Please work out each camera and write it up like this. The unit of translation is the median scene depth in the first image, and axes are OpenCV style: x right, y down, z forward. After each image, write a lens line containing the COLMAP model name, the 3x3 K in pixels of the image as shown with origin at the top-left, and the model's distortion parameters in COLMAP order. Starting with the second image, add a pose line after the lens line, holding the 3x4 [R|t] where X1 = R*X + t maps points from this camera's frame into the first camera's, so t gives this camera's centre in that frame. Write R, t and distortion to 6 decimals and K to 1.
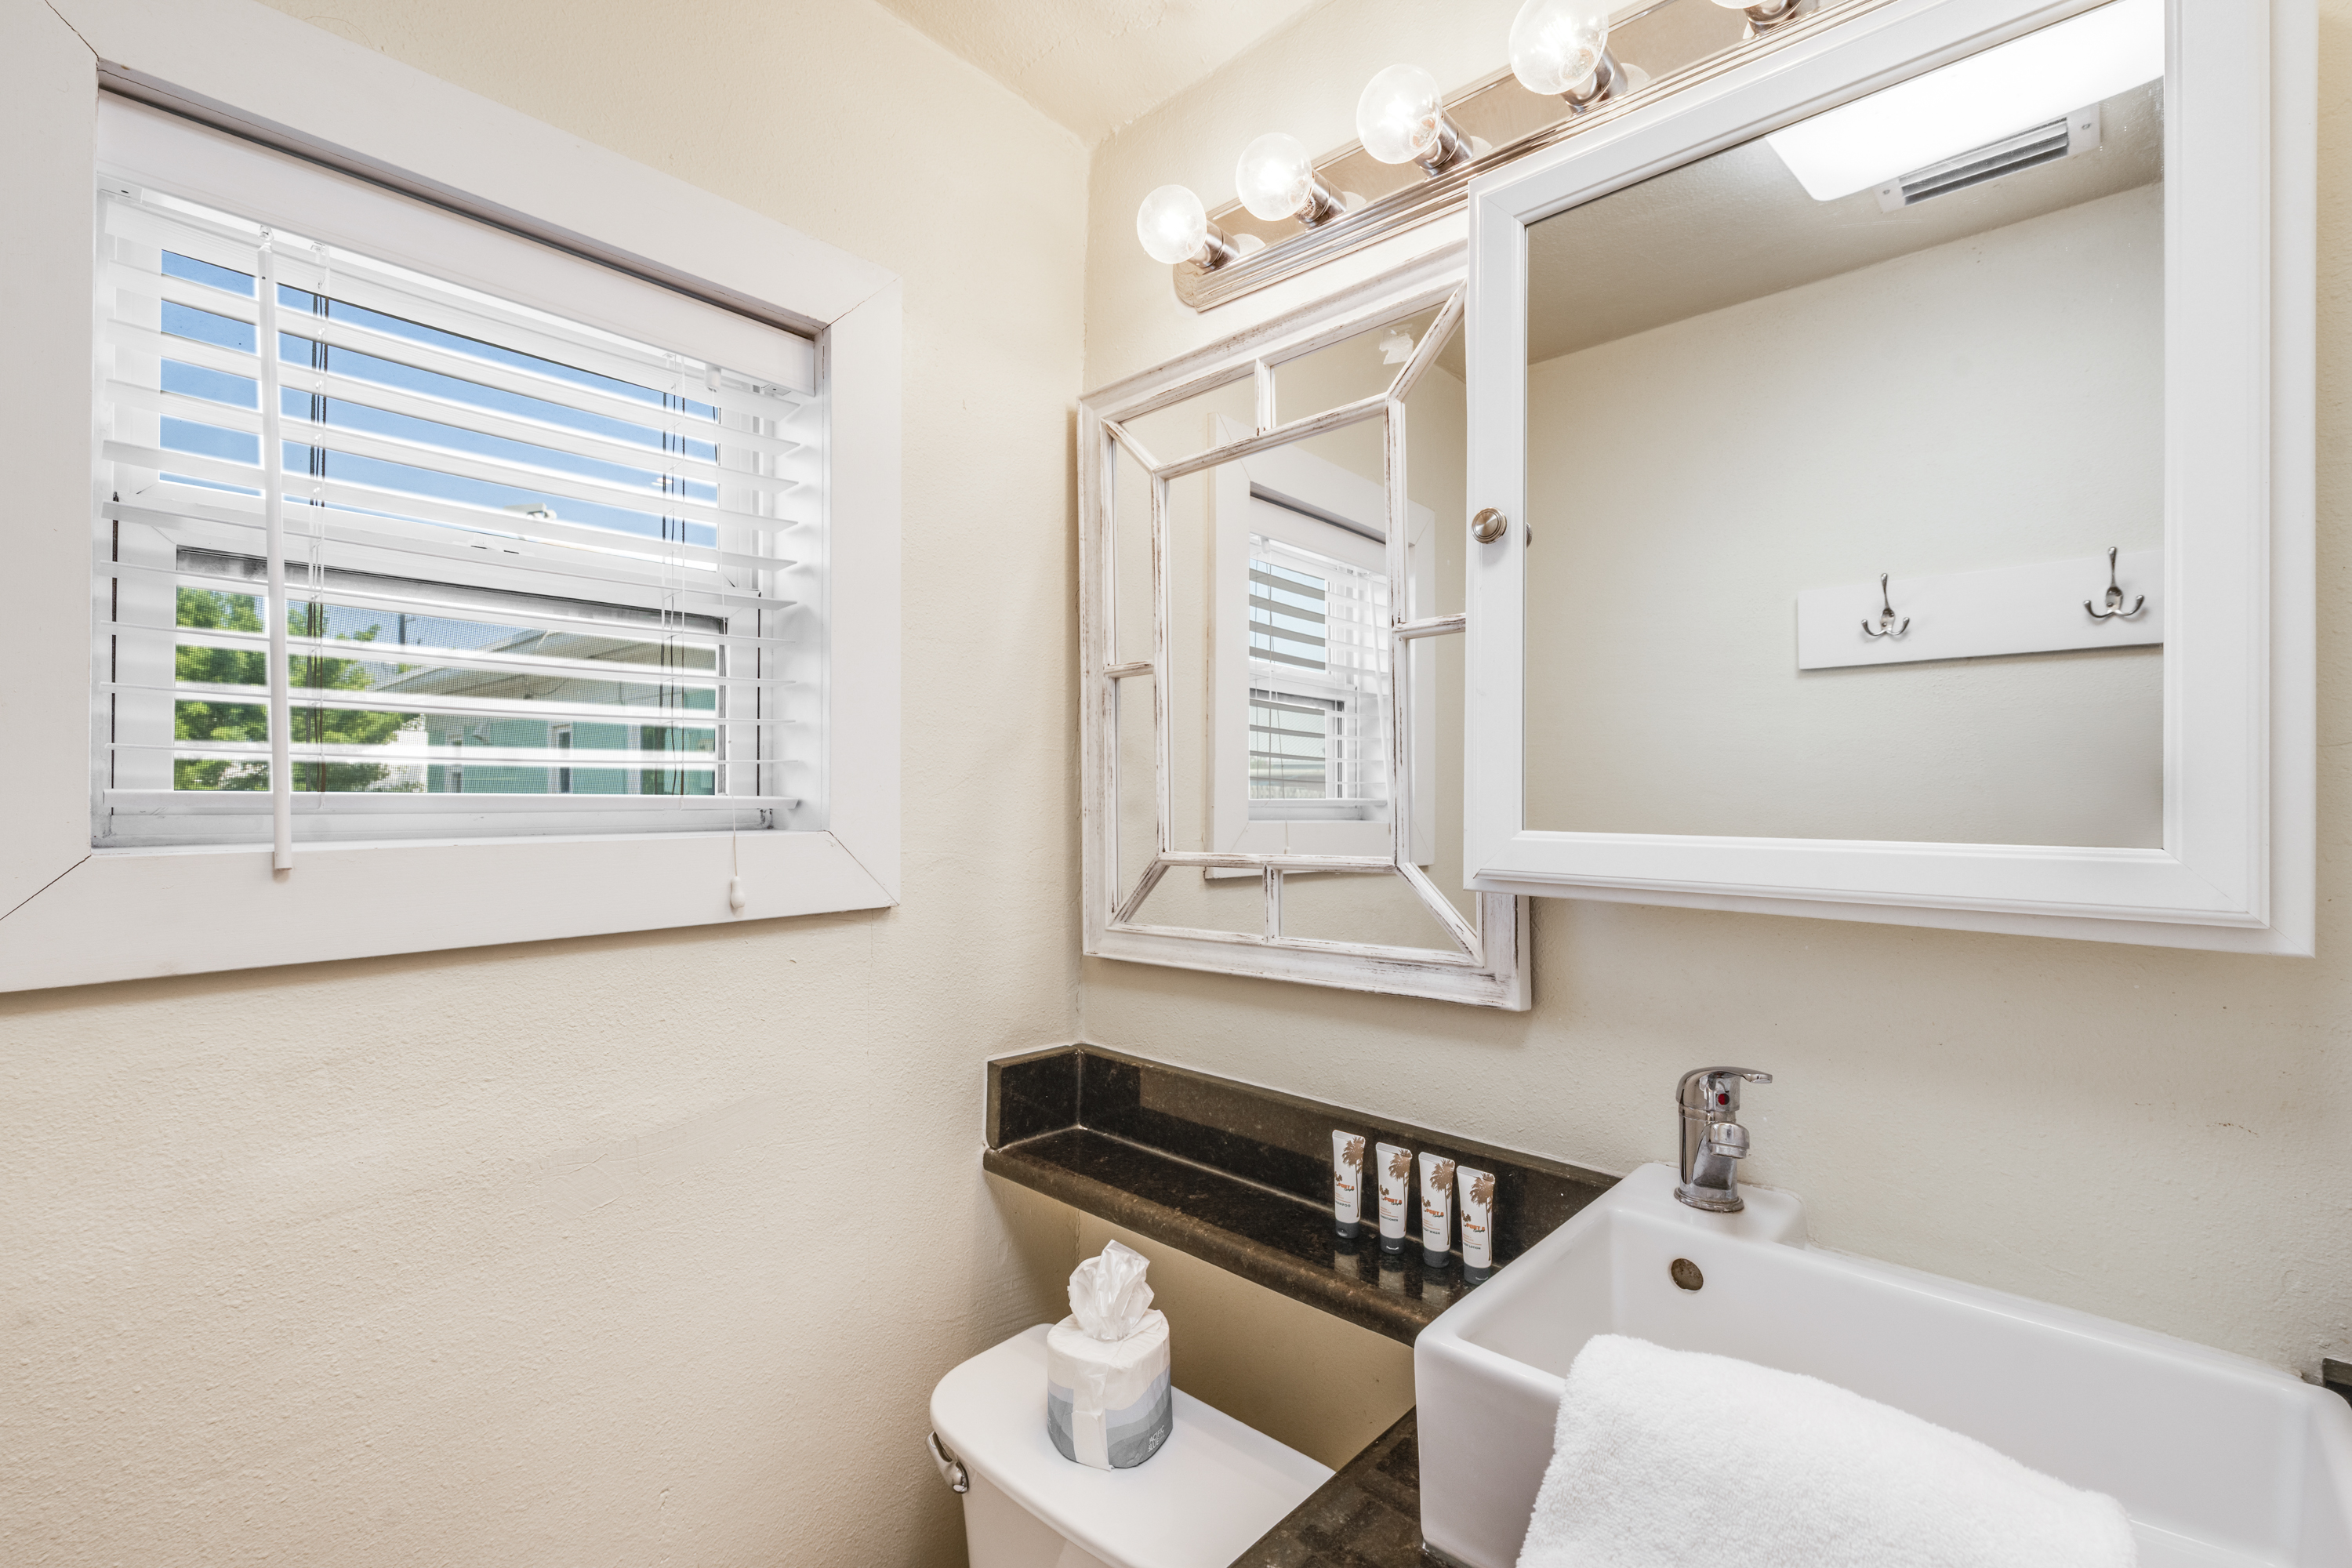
lens RADIAL K [[1057.7, 0, 1196.8], [0, 1057.7, 795.7], [0, 0, 1]] dist [-0.001748, -0.000002]
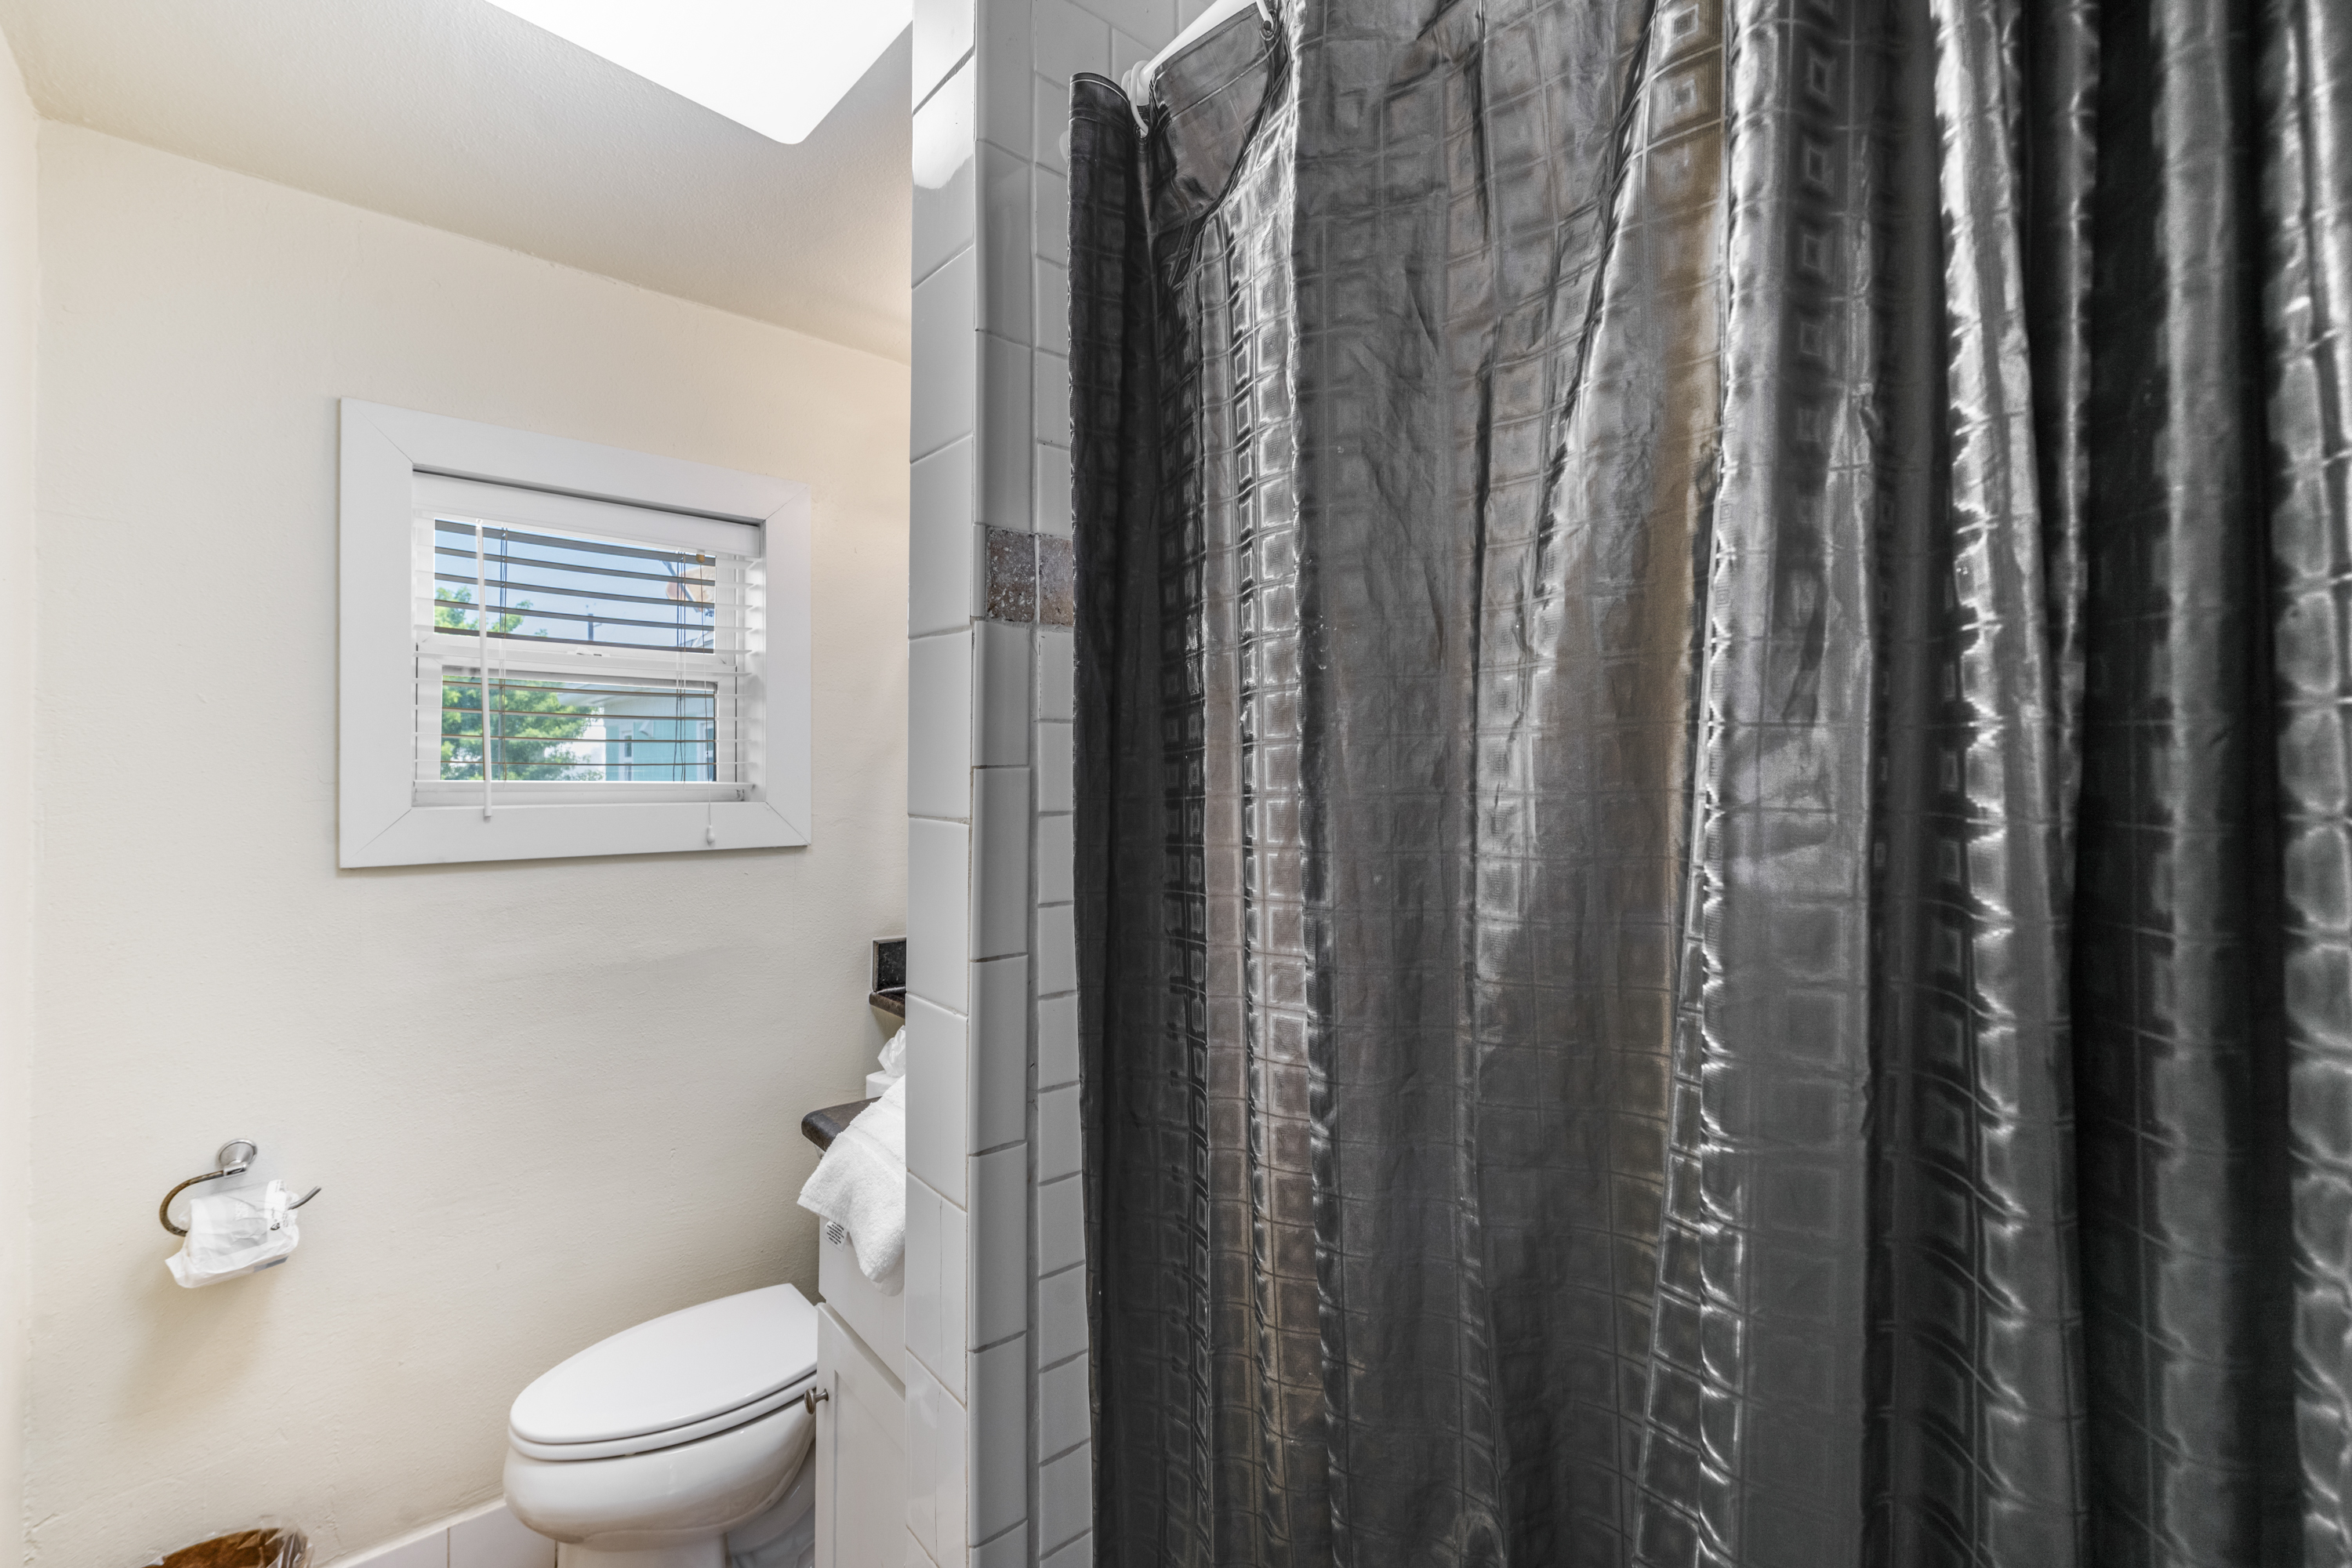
lens RADIAL K [[1013.4, 0, 1176.0], [0, 1013.4, 784.0], [0, 0, 1]] dist [0.000419, 0.000029]
pose [[0.989354, -0.000033, -0.145529, 0.574614], [0.000933, 0.999981, 0.006117, -0.006483], [0.145526, -0.006187, 0.989335, -0.584201]]
